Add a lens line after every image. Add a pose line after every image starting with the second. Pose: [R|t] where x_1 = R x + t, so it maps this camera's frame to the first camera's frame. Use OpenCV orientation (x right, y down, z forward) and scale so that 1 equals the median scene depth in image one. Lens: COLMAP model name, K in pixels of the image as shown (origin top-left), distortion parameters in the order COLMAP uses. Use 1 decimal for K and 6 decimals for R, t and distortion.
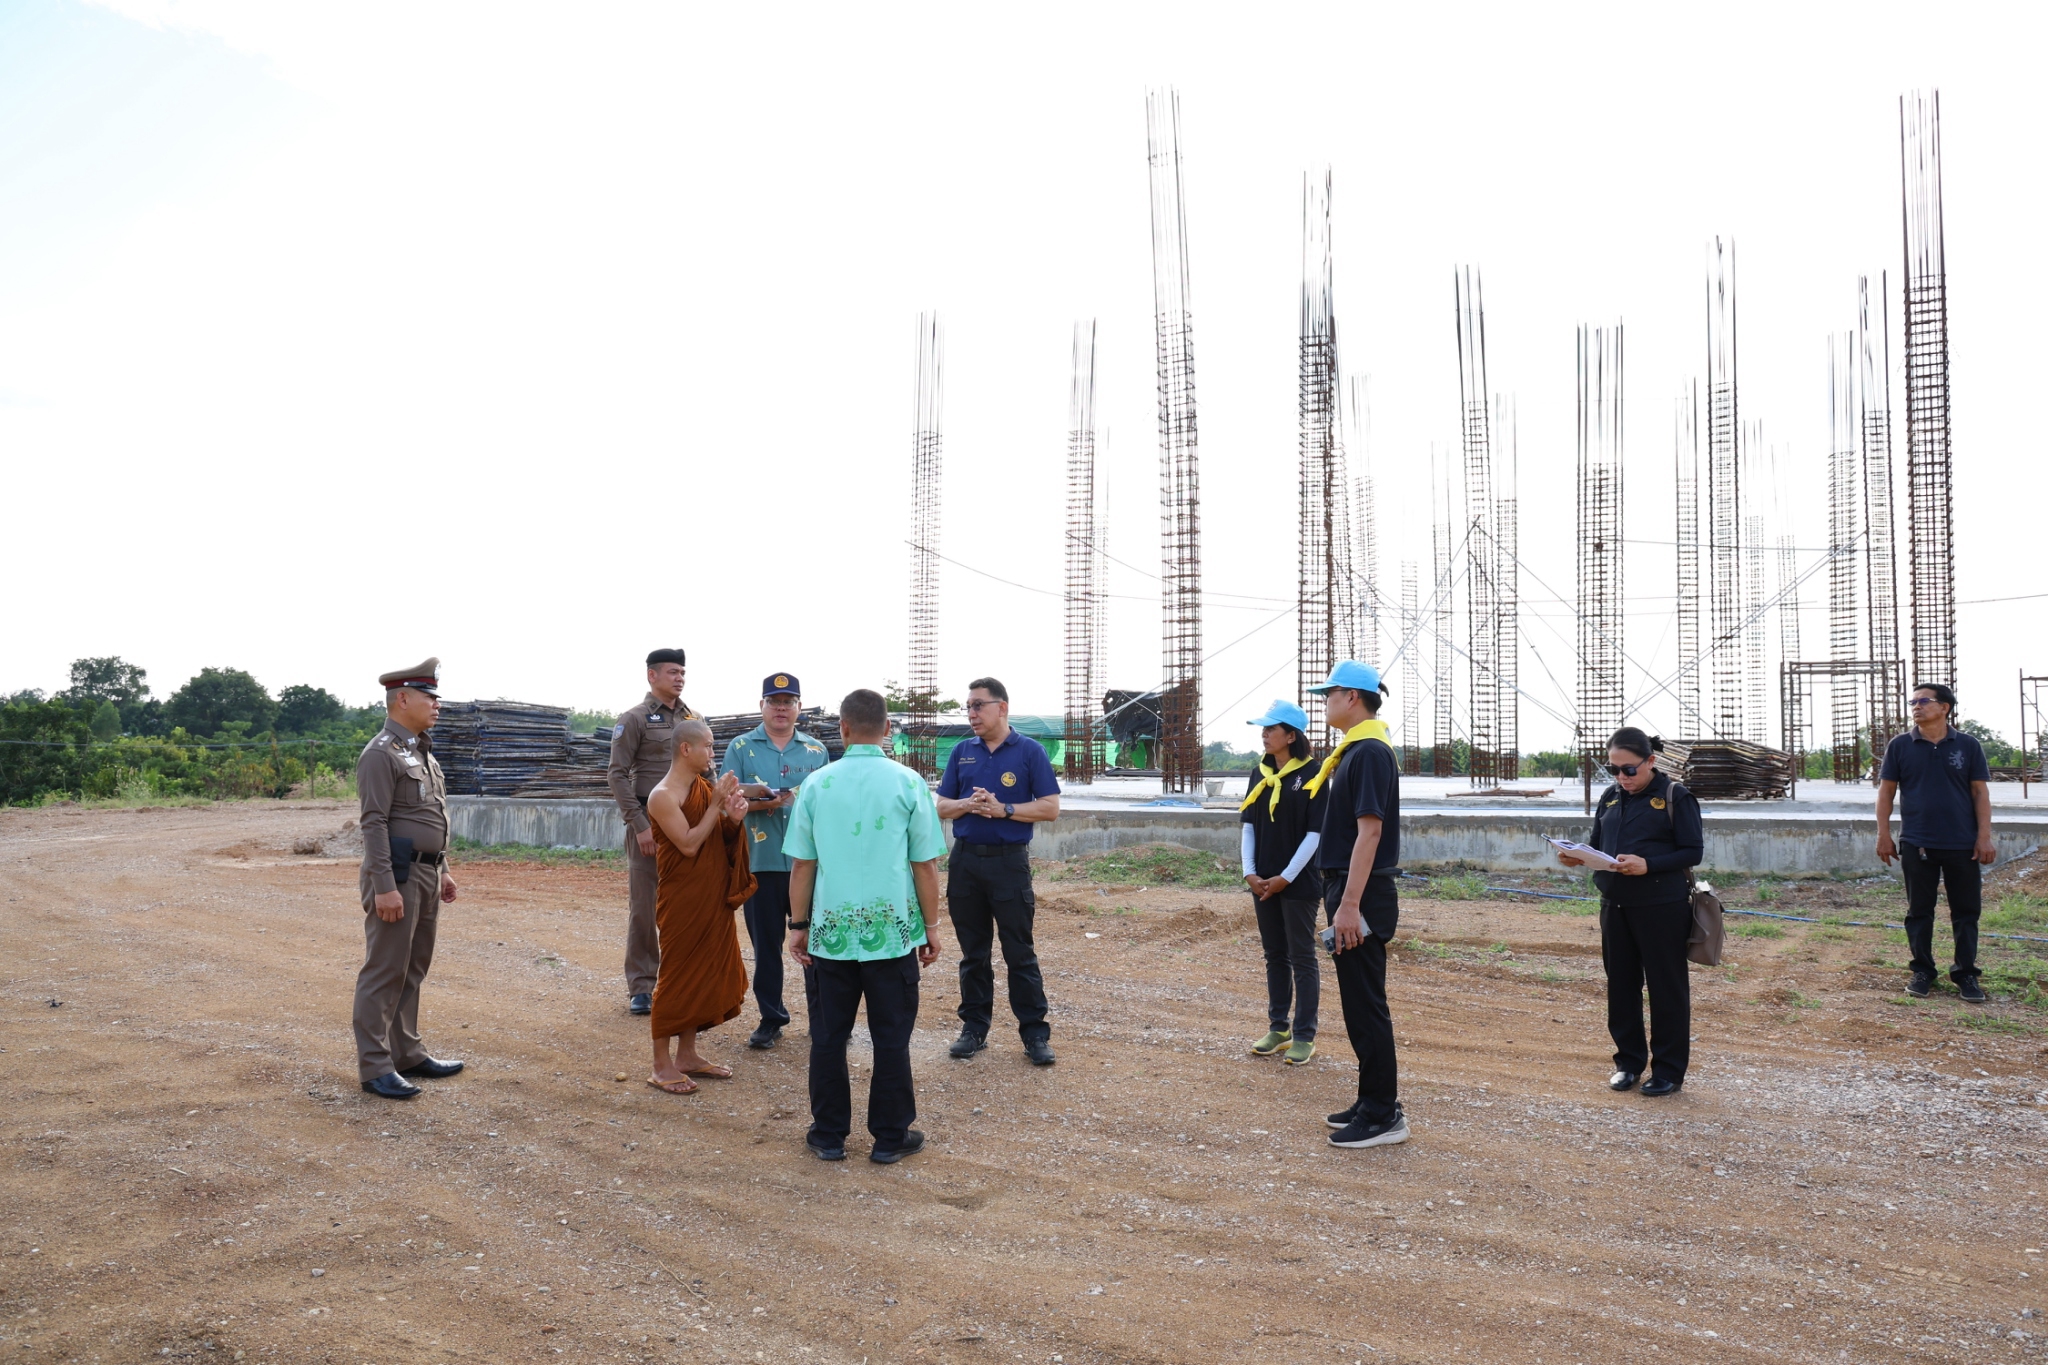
lens RADIAL K [[1394.4, 0, 1024.0], [0, 1394.4, 682.5], [0, 0, 1]] dist [-0.024882, 0.000790]
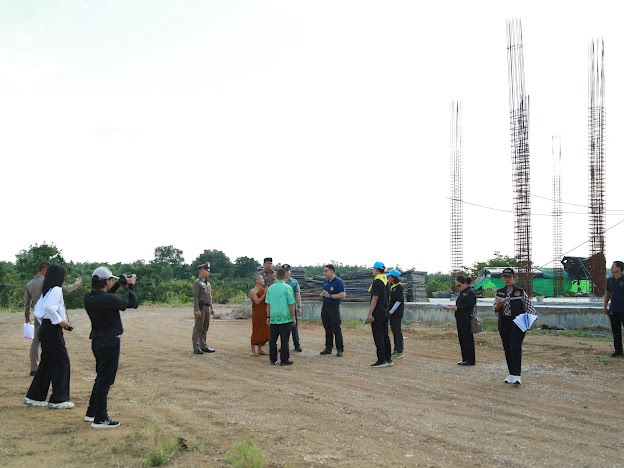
lens RADIAL K [[683.0, 0, 312.0], [0, 683.0, 234.0], [0, 0, 1]] dist [-0.011066, 0.046530]
pose [[0.929383, -0.027502, -0.368091, 0.741016], [0.017620, 0.999389, -0.030181, -0.036003], [0.368696, 0.021564, 0.929300, -0.997814]]
